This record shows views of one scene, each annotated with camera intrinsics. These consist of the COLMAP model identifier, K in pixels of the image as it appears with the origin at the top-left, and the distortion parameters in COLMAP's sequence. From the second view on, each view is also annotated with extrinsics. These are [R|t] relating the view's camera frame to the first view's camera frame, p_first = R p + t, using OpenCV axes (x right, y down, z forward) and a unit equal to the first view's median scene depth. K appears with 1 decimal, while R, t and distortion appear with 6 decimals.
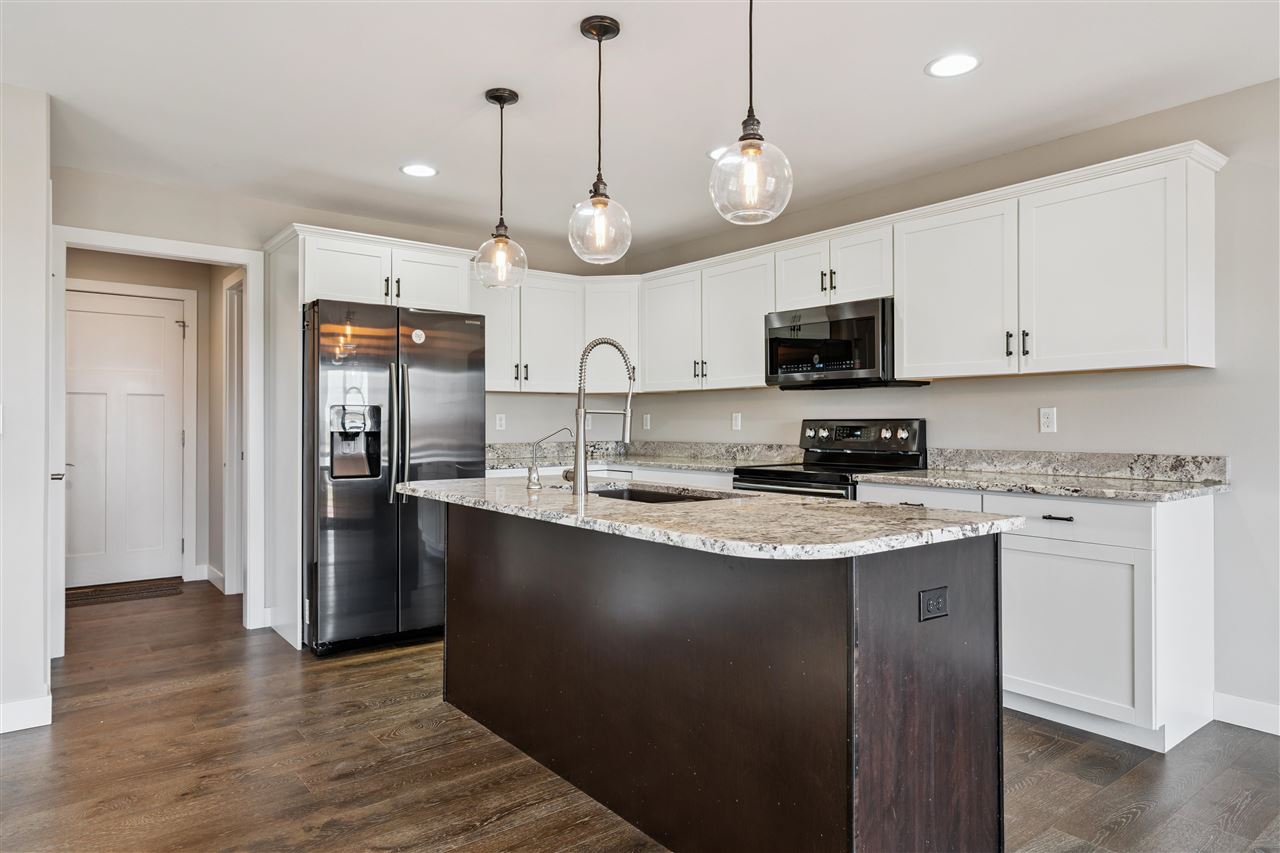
lens RADIAL K [[782.1, 0, 636.5], [0, 782.1, 422.6], [0, 0, 1]] dist [0.005313, 0.000146]
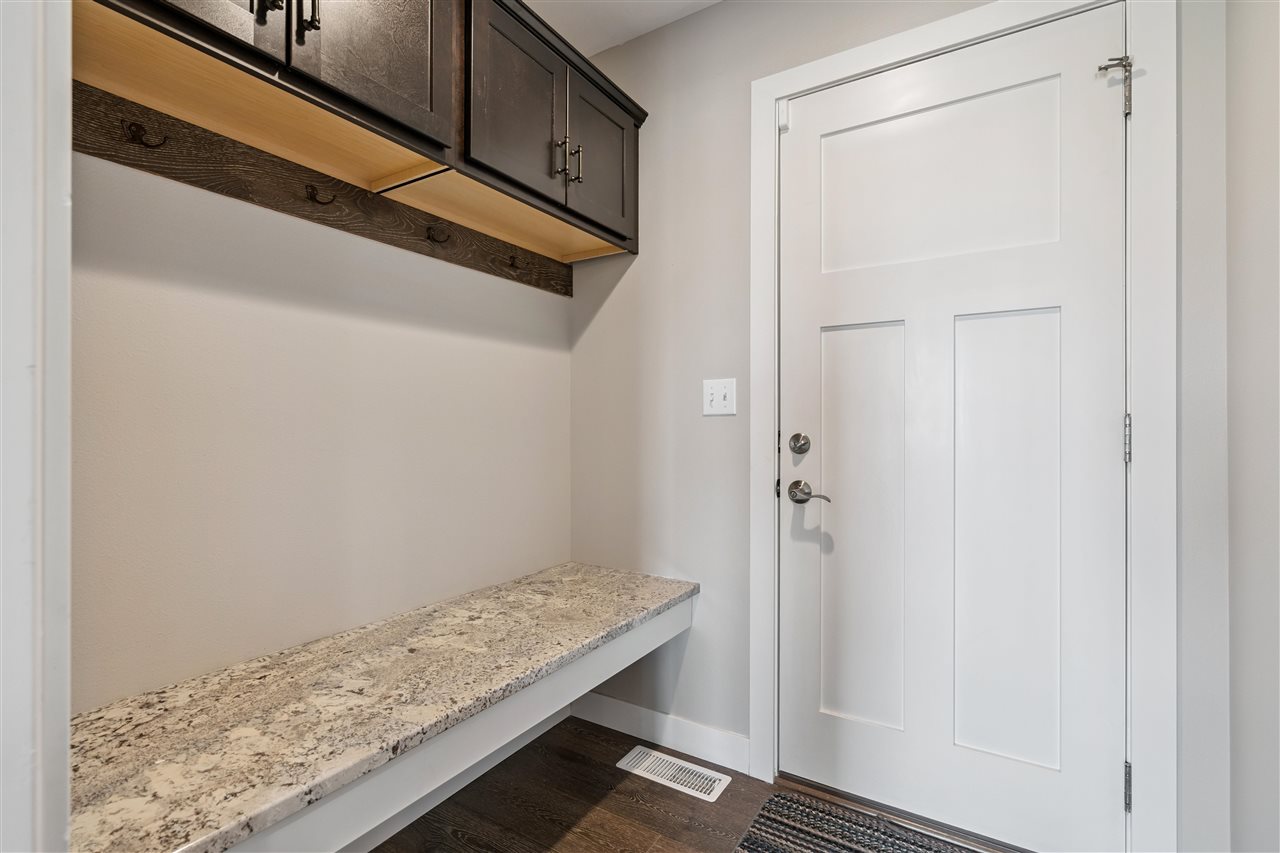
lens RADIAL K [[576.9, 0, 641.0], [0, 576.9, 424.3], [0, 0, 1]] dist [-0.005727, 0.003284]
pose [[0.337345, -0.002247, -0.941379, -0.429735], [0.004329, 0.999990, -0.000835, 0.014019], [0.941371, -0.003794, 0.337351, 0.743460]]
